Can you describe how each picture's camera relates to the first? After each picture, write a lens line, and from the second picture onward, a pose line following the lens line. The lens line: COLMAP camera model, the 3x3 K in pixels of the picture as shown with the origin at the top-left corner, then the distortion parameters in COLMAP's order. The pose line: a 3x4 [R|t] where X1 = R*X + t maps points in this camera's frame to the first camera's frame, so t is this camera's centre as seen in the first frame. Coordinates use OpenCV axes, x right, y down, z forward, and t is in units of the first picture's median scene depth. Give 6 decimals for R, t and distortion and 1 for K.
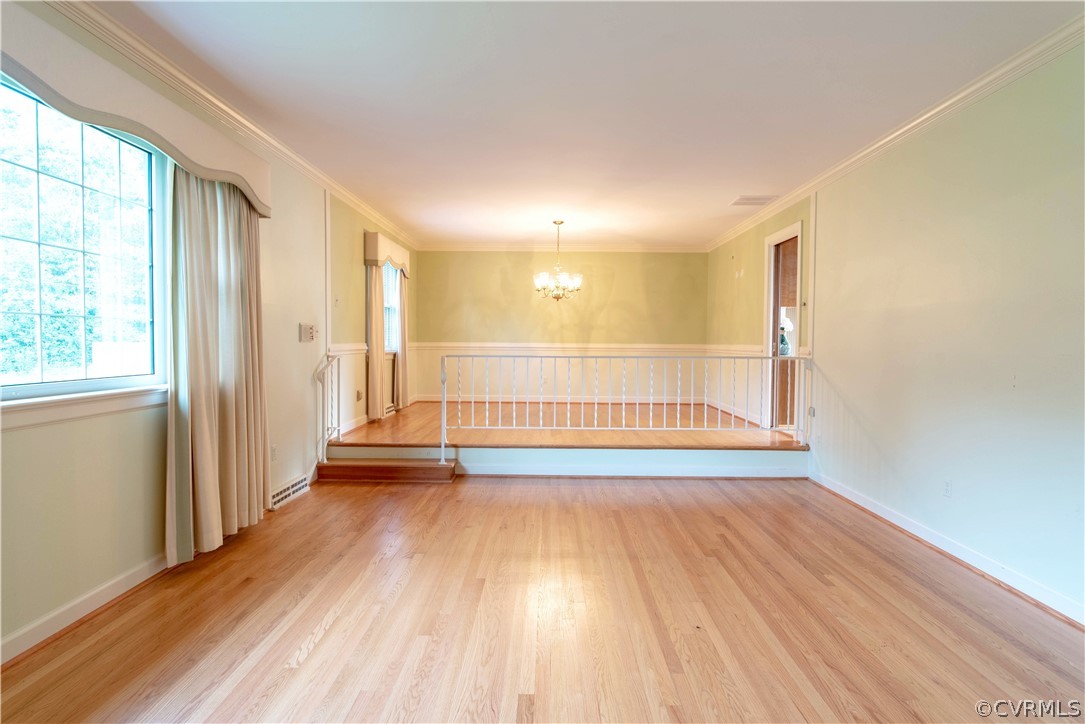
lens RADIAL K [[602.6, 0, 544.2], [0, 602.6, 361.4], [0, 0, 1]] dist [-0.003452, -0.000622]
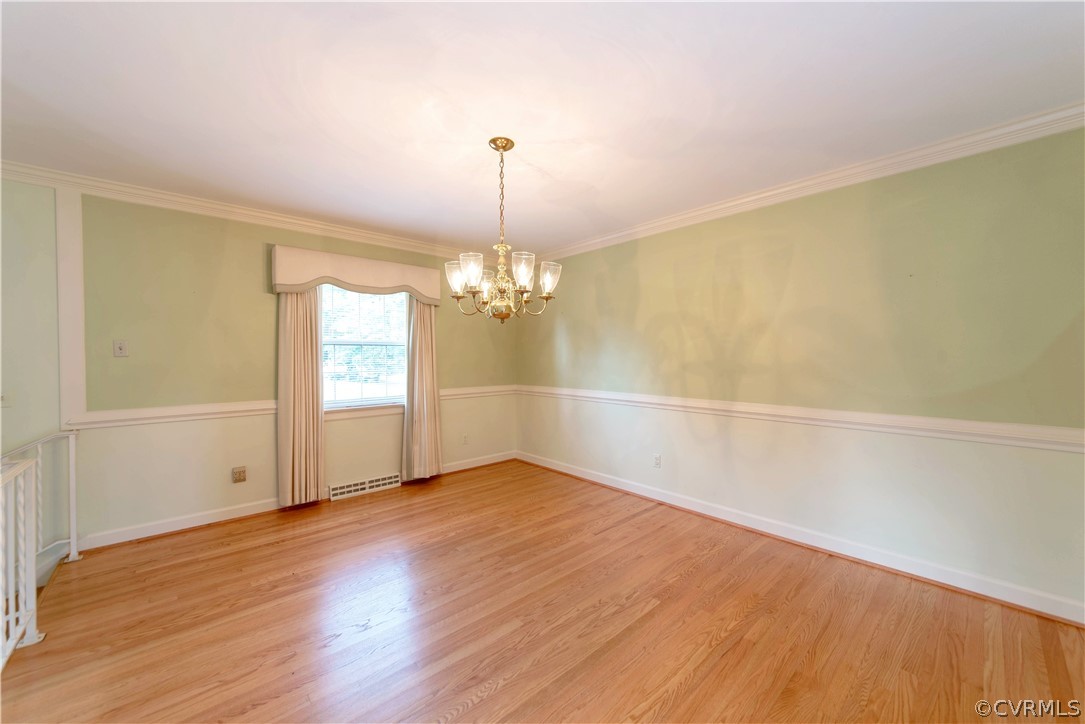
lens RADIAL K [[412.4, 0, 546.0], [0, 412.4, 359.7], [0, 0, 1]] dist [0.002476, 0.000231]
pose [[0.682986, -0.003015, -0.730425, 0.322259], [-0.018531, 0.999598, -0.021454, -0.081160], [0.730196, 0.028188, 0.682656, 0.988696]]
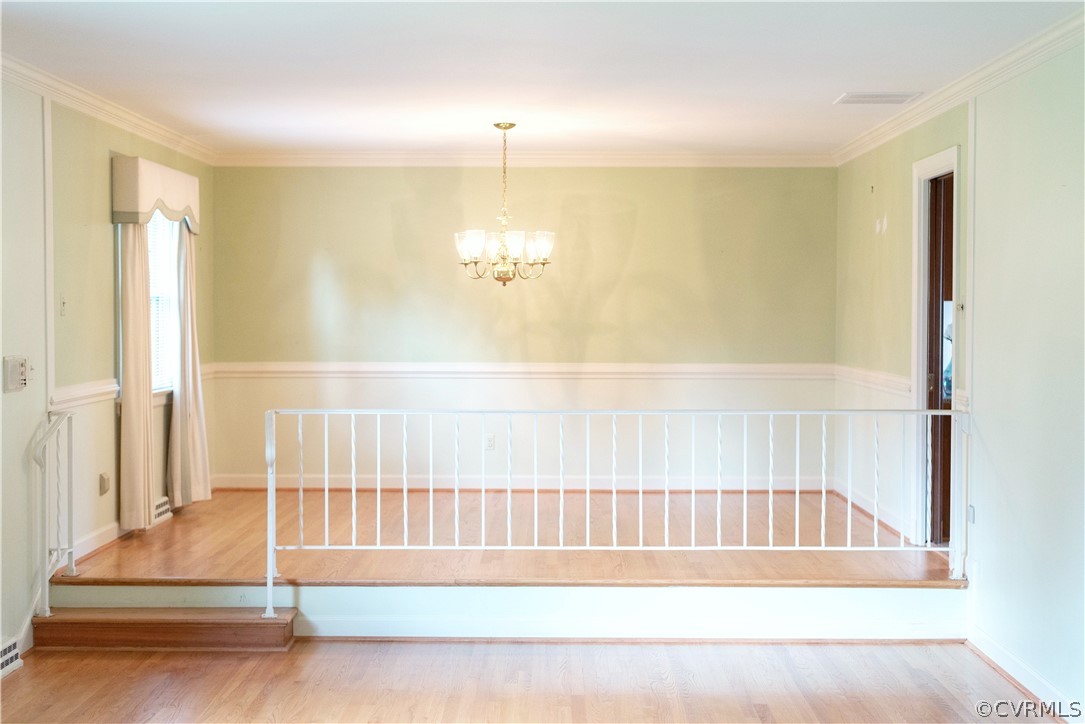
lens RADIAL K [[1594.0, 0, 542.2], [0, 1594.0, 362.0], [0, 0, 1]] dist [-0.010339, 0.000000]
pose [[0.999984, -0.005610, 0.000973, 0.062495], [0.005610, 0.999984, -0.000108, -0.045970], [-0.000972, 0.000113, 1.000000, -0.352406]]
